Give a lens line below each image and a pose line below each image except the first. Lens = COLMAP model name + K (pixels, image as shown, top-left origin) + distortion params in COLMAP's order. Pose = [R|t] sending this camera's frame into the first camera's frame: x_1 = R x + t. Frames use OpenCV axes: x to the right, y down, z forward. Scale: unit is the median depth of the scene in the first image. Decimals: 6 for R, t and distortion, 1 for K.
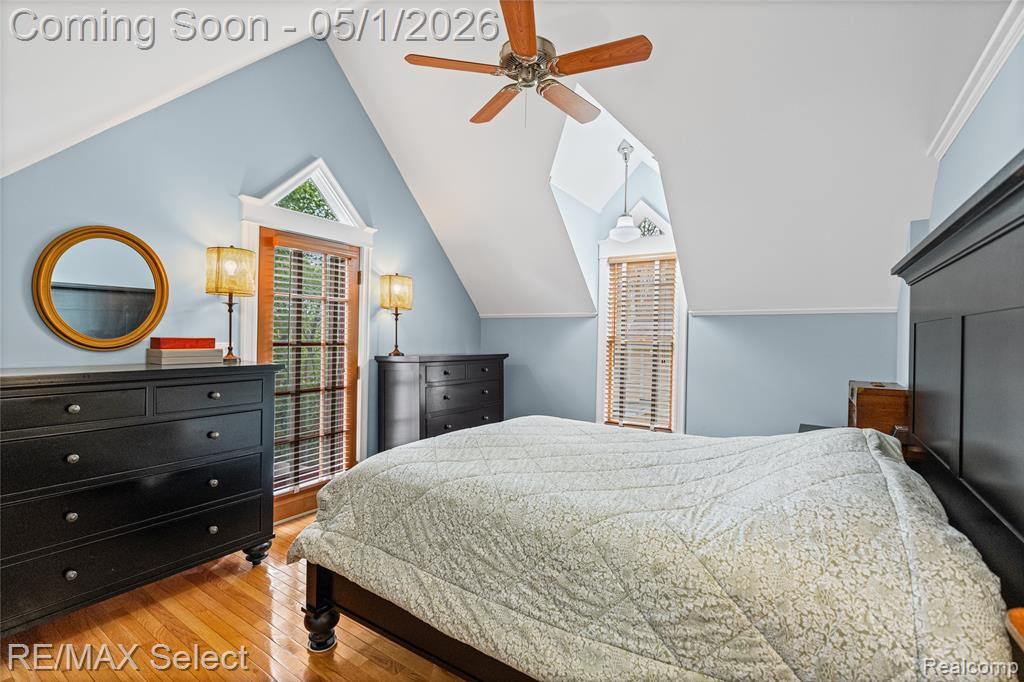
lens RADIAL K [[472.8, 0, 509.9], [0, 472.8, 335.1], [0, 0, 1]] dist [0.012148, 0.000075]
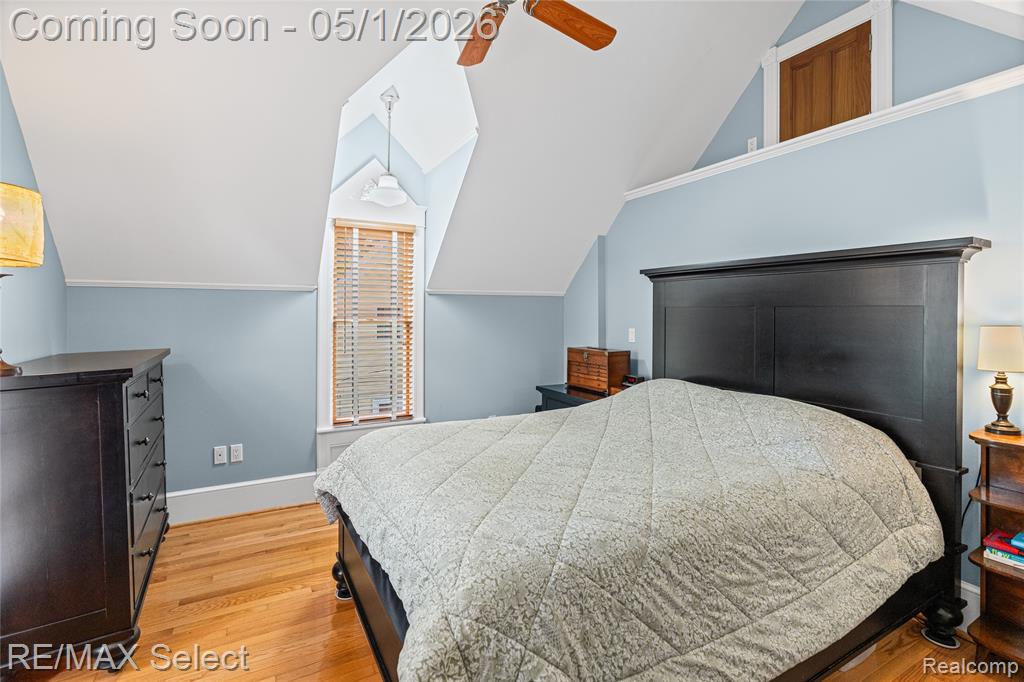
lens RADIAL K [[479.1, 0, 510.5], [0, 479.1, 311.4], [0, 0, 1]] dist [-0.003790, 0.000604]
pose [[0.444071, -0.011740, 0.895915, -0.918038], [0.002768, 0.999927, 0.011731, -0.034363], [-0.895987, -0.002729, 0.444071, 0.884711]]
